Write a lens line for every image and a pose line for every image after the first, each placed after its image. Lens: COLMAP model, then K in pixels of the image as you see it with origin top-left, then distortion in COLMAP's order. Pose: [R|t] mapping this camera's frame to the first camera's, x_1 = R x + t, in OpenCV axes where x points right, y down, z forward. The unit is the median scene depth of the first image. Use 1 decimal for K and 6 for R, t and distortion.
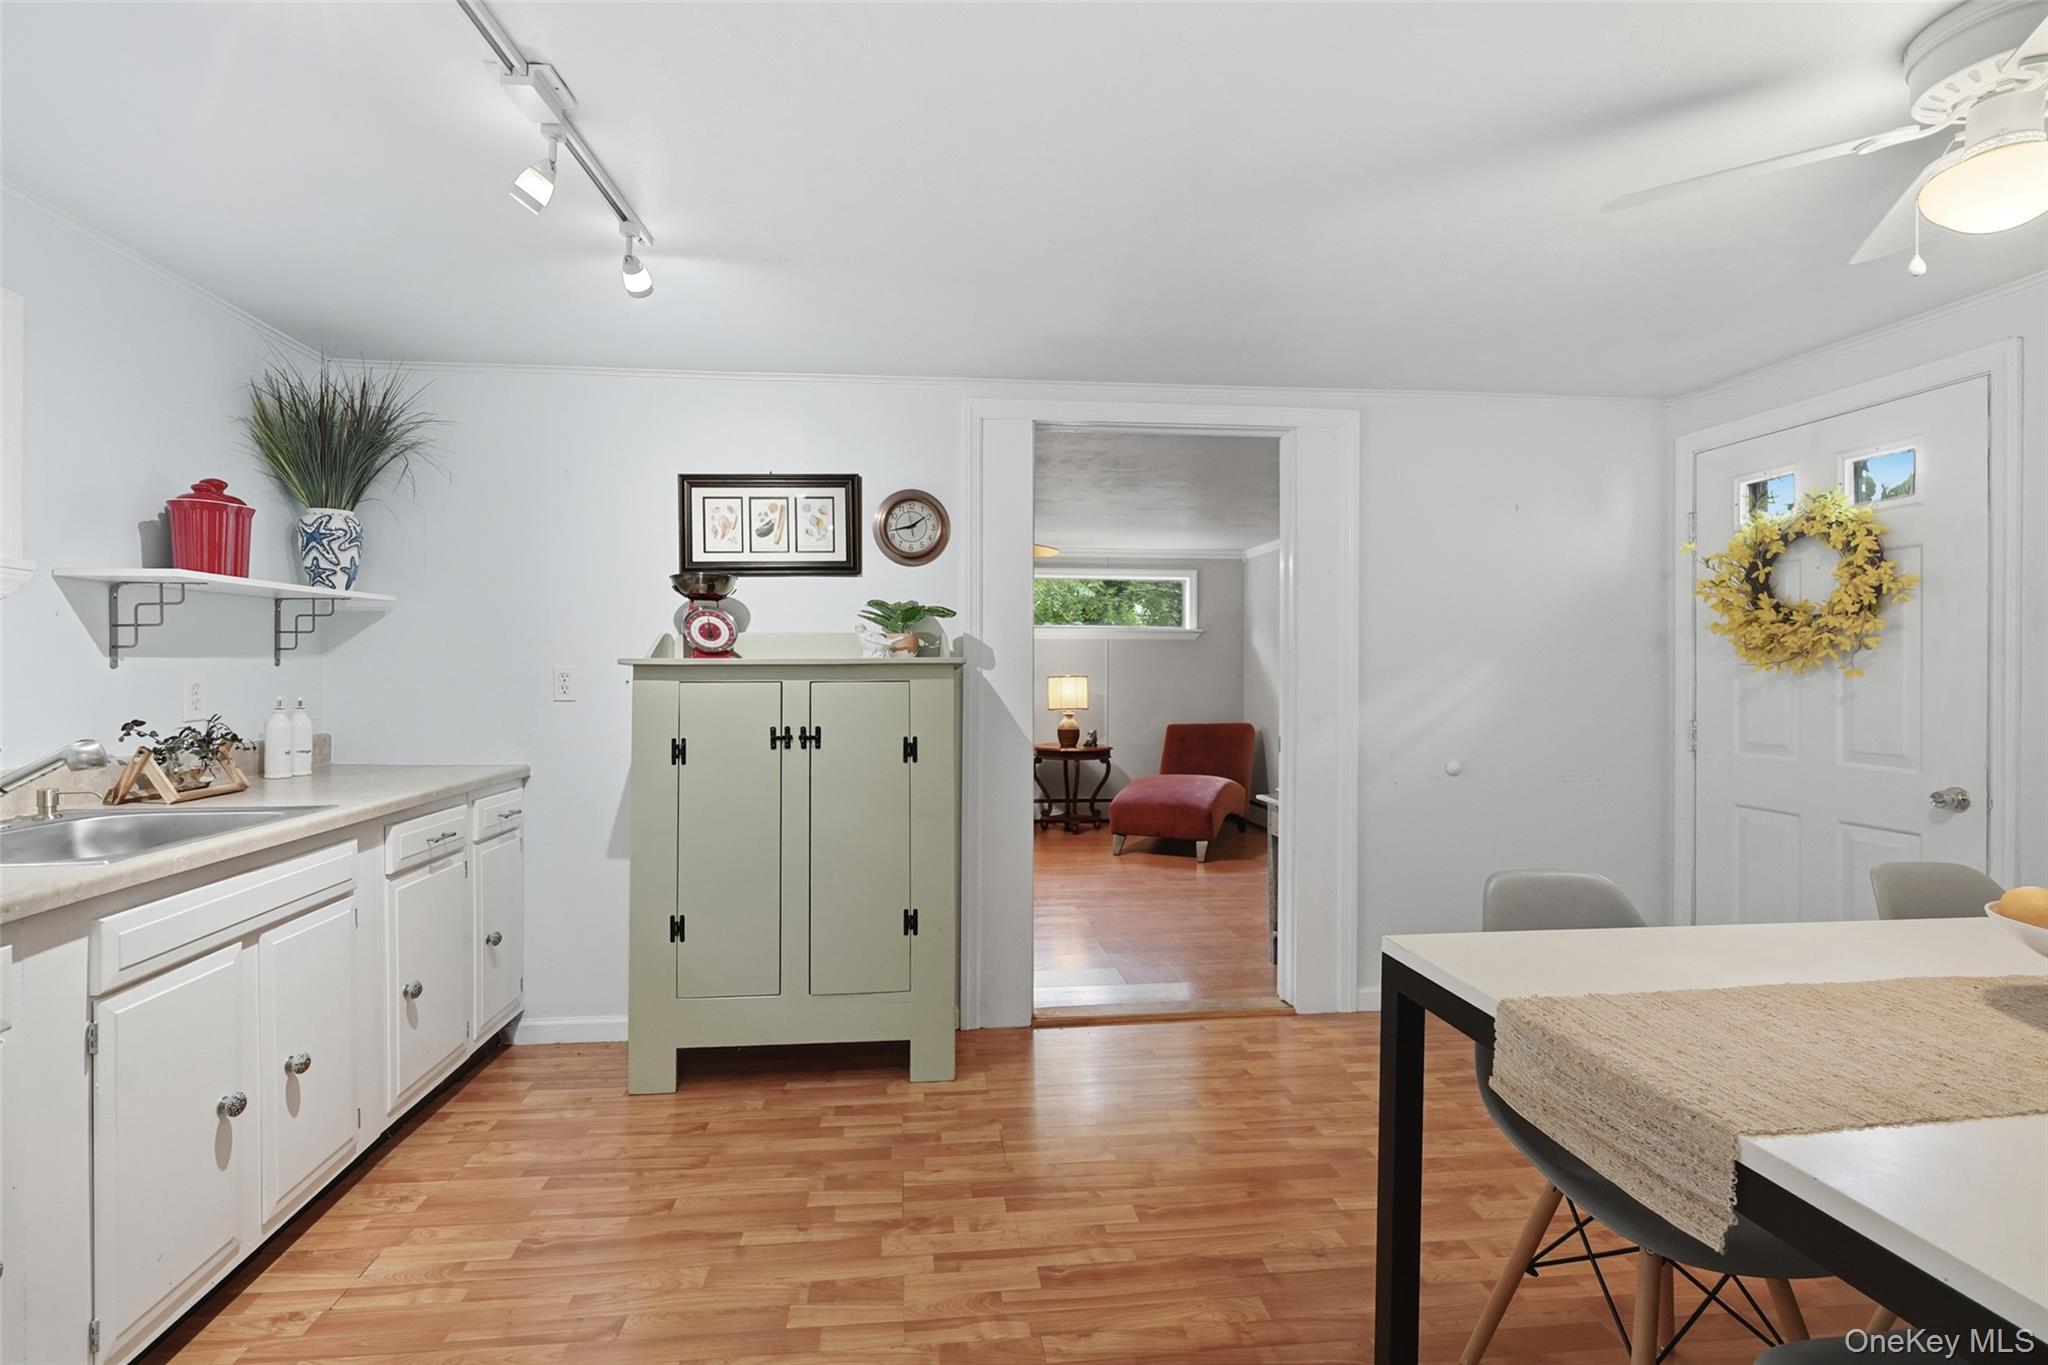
lens RADIAL K [[924.7, 0, 1024.0], [0, 924.7, 682.5], [0, 0, 1]] dist [-0.000674, -0.000146]
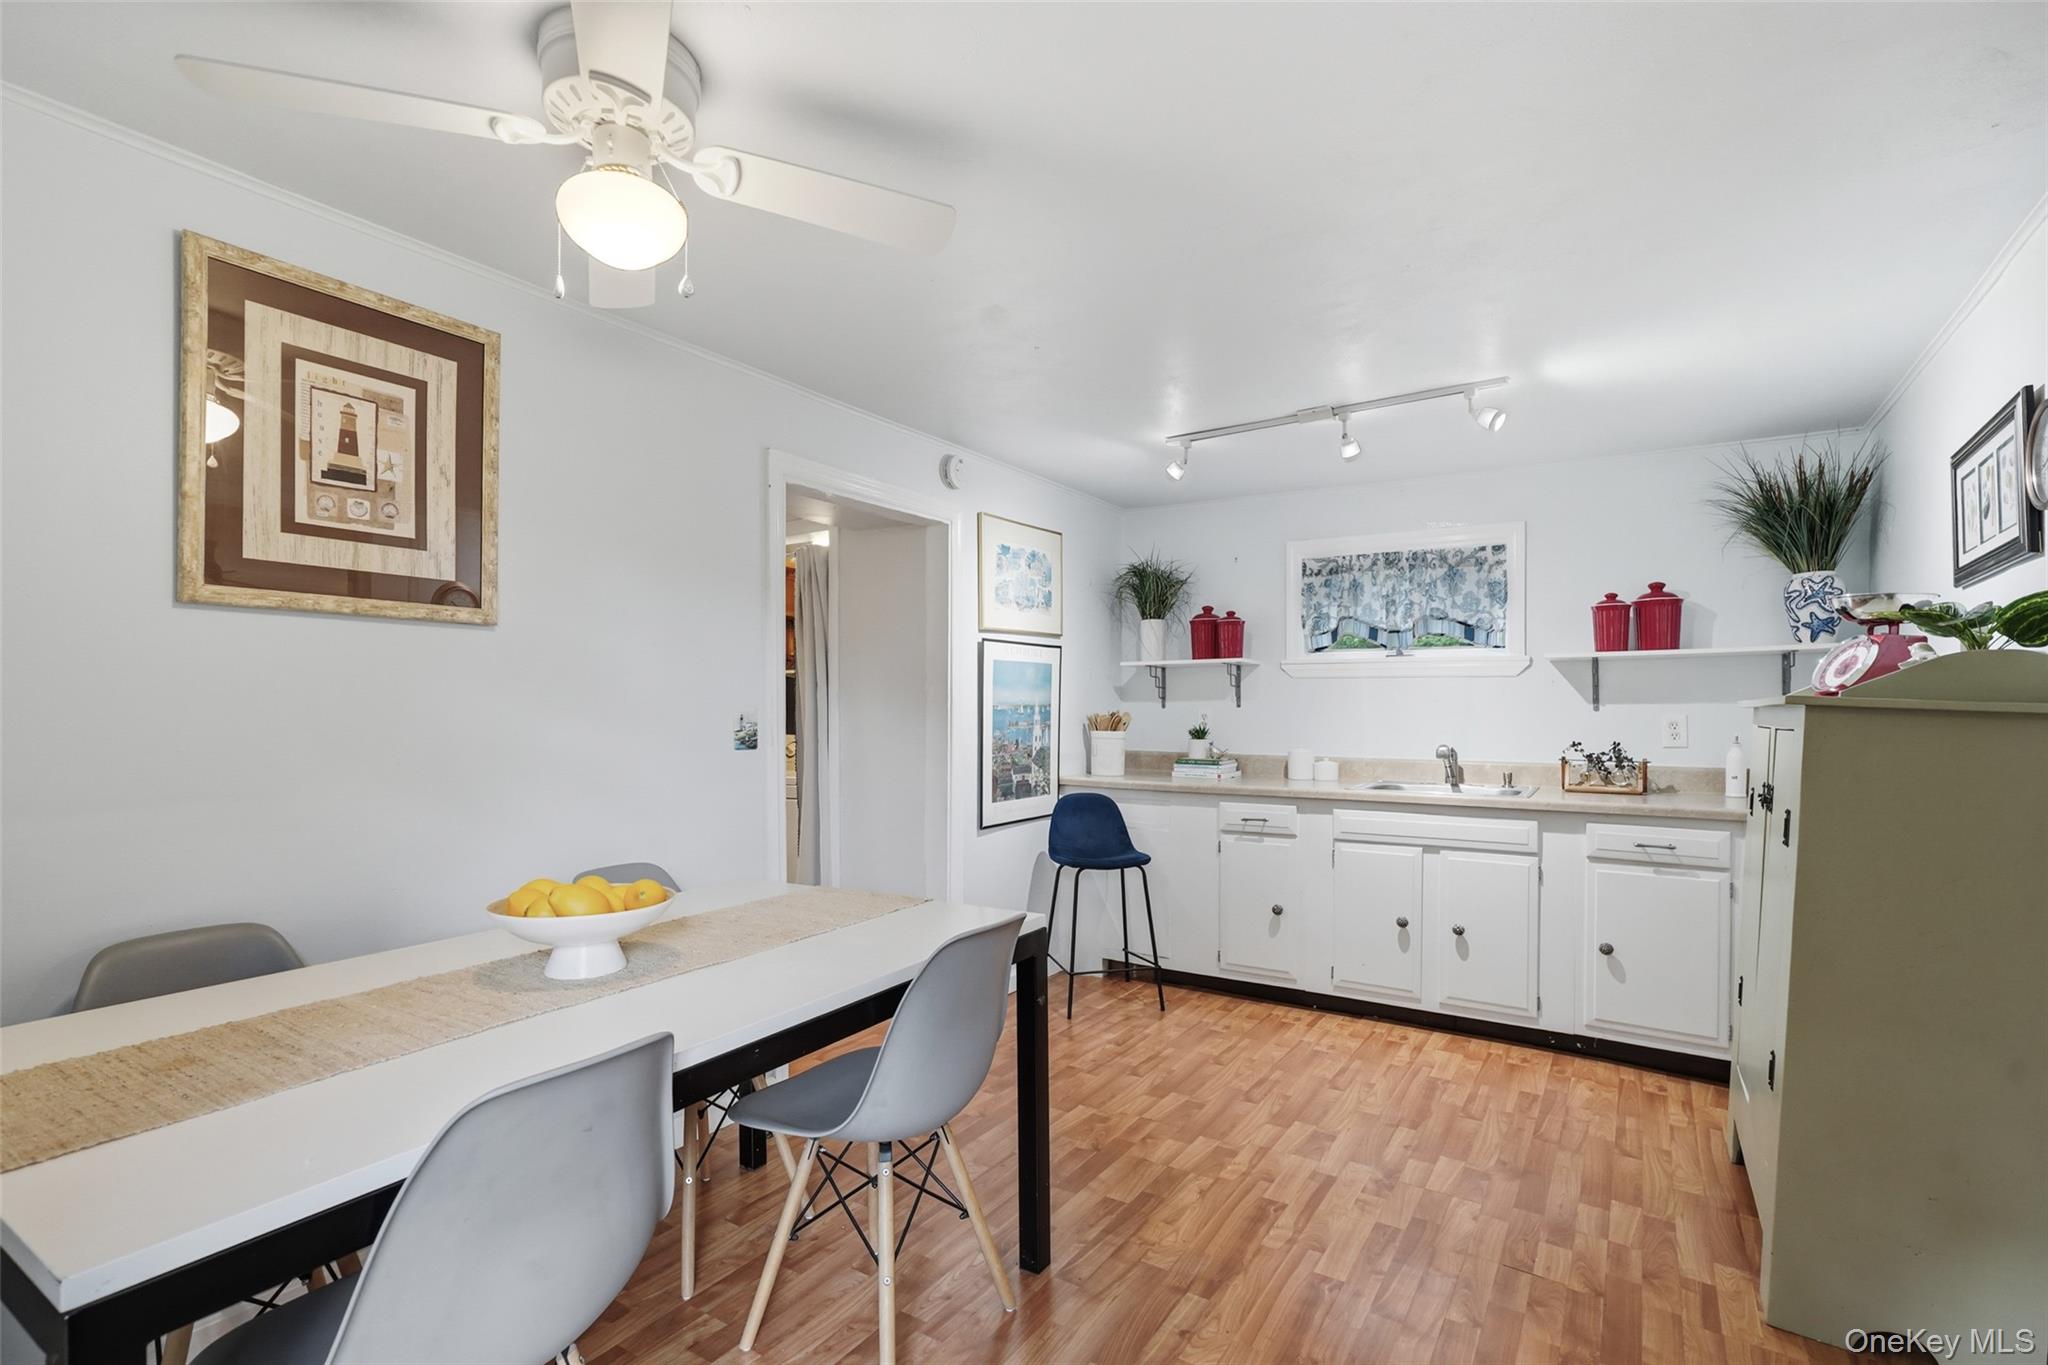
lens RADIAL K [[965.6, 0, 1008.3], [0, 965.6, 697.2], [0, 0, 1]] dist [-0.000384, -0.000024]
pose [[-0.644533, -0.012794, -0.764469, 1.108867], [-0.014597, 0.999884, -0.004427, -0.018876], [0.764437, 0.008305, -0.644645, 1.384520]]
